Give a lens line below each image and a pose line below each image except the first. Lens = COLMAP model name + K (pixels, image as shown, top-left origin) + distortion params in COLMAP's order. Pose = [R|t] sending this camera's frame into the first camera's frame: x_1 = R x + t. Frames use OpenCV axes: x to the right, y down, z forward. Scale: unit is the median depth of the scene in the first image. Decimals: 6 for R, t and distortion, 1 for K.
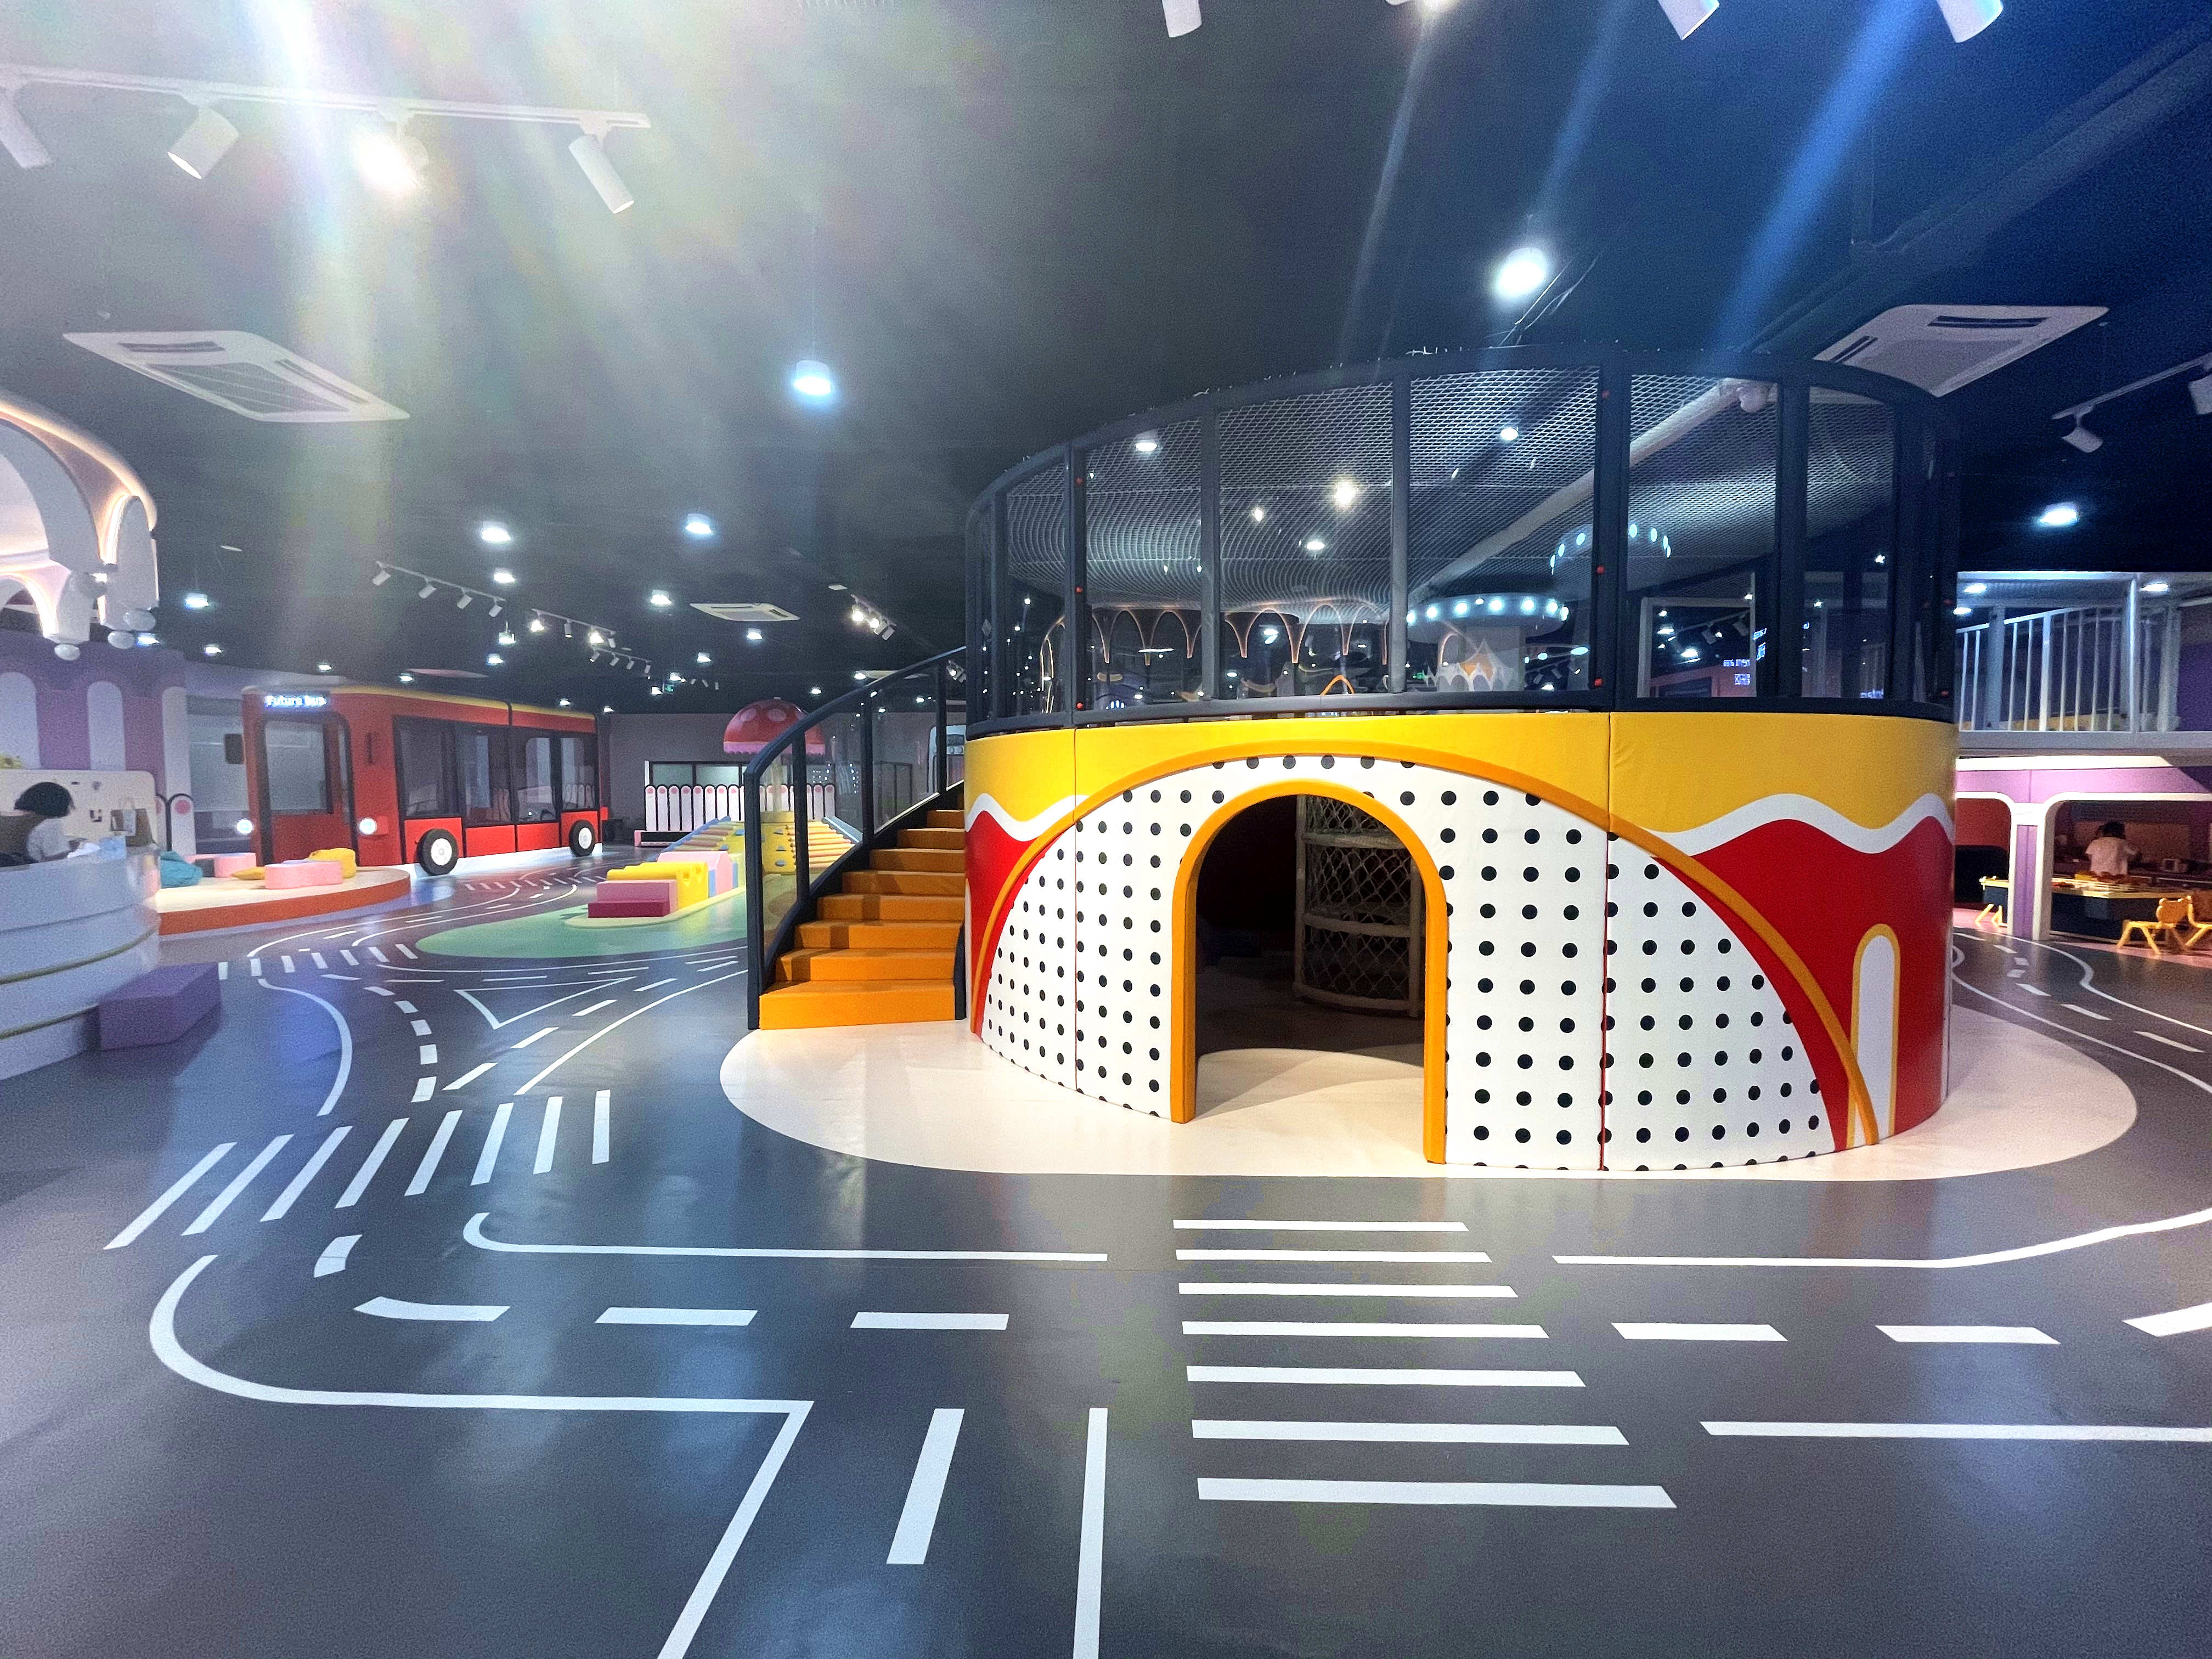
lens RADIAL K [[892.1, 0, 1100.2], [0, 892.1, 832.9], [0, 0, 1]] dist [0.000071, -0.000002]
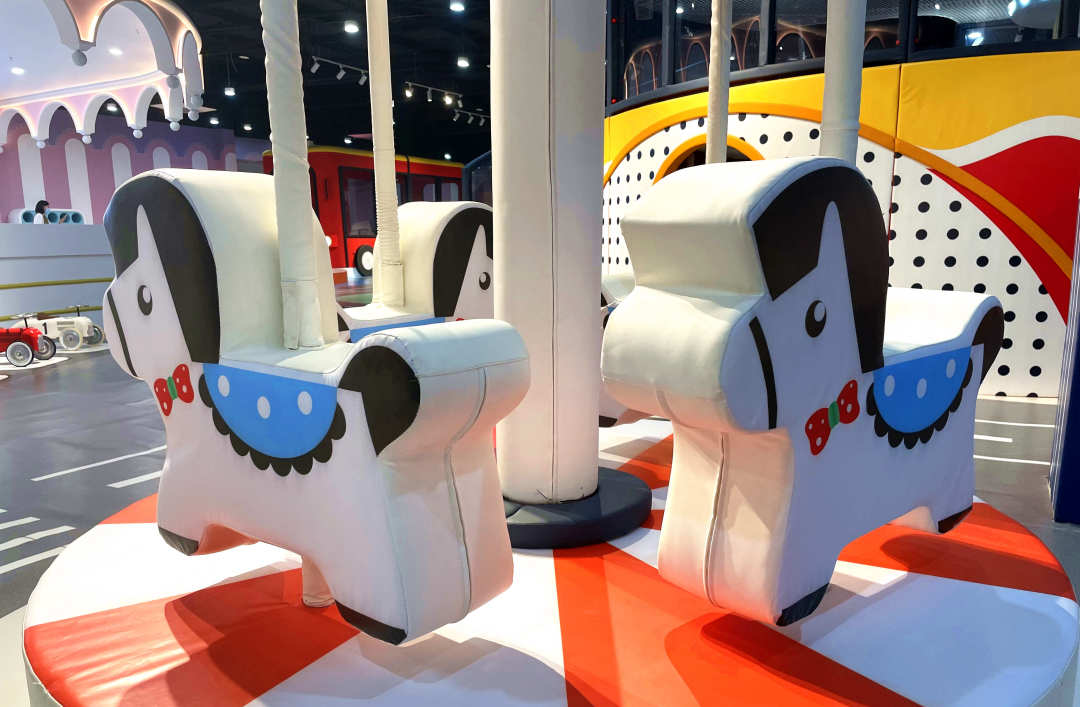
lens RADIAL K [[813.7, 0, 541.0], [0, 813.7, 396.3], [0, 0, 1]] dist [0.073071, -0.088926]
pose [[0.890690, 0.077349, -0.447984, 0.495204], [-0.013225, 0.989411, 0.144537, 0.146161], [0.454420, -0.122813, 0.882281, -0.339932]]
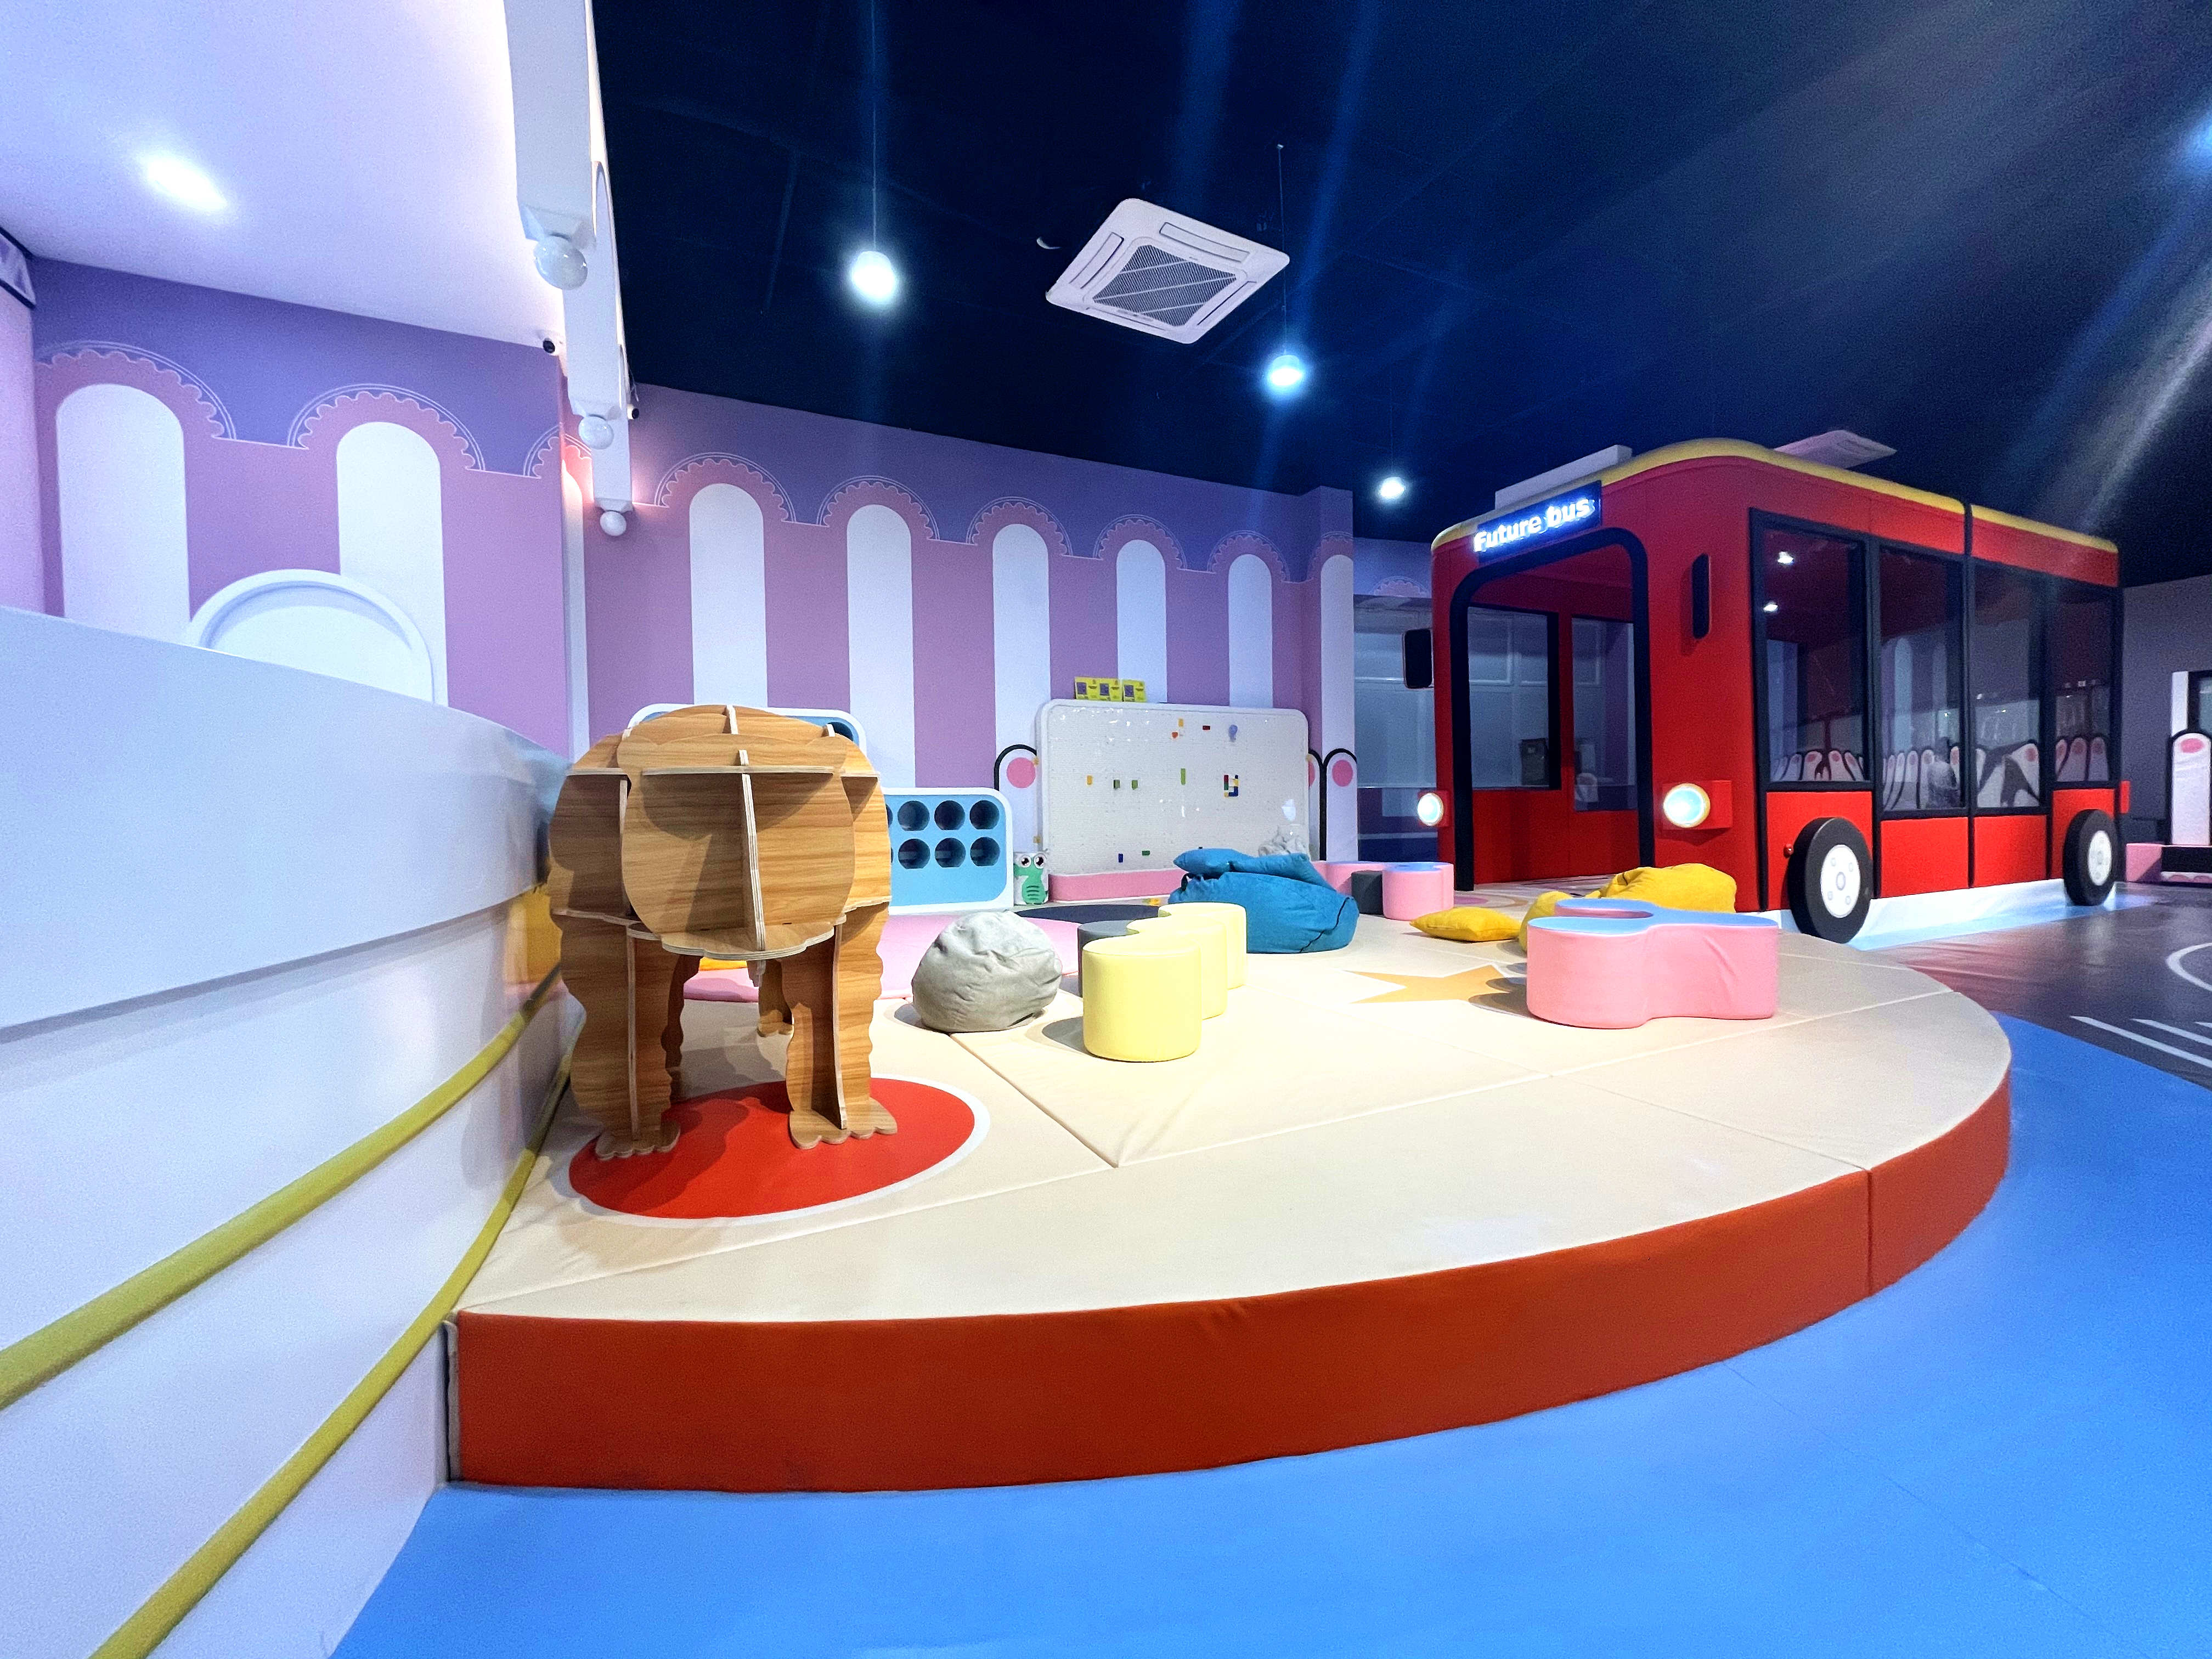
lens RADIAL K [[892.1, 0, 1100.2], [0, 892.1, 832.9], [0, 0, 1]] dist [0.000071, -0.000002]
pose [[0.463979, 0.017844, -0.885666, -1.817979], [-0.032209, 0.999476, 0.003264, 0.033284], [0.885260, 0.027012, 0.464311, 1.826953]]
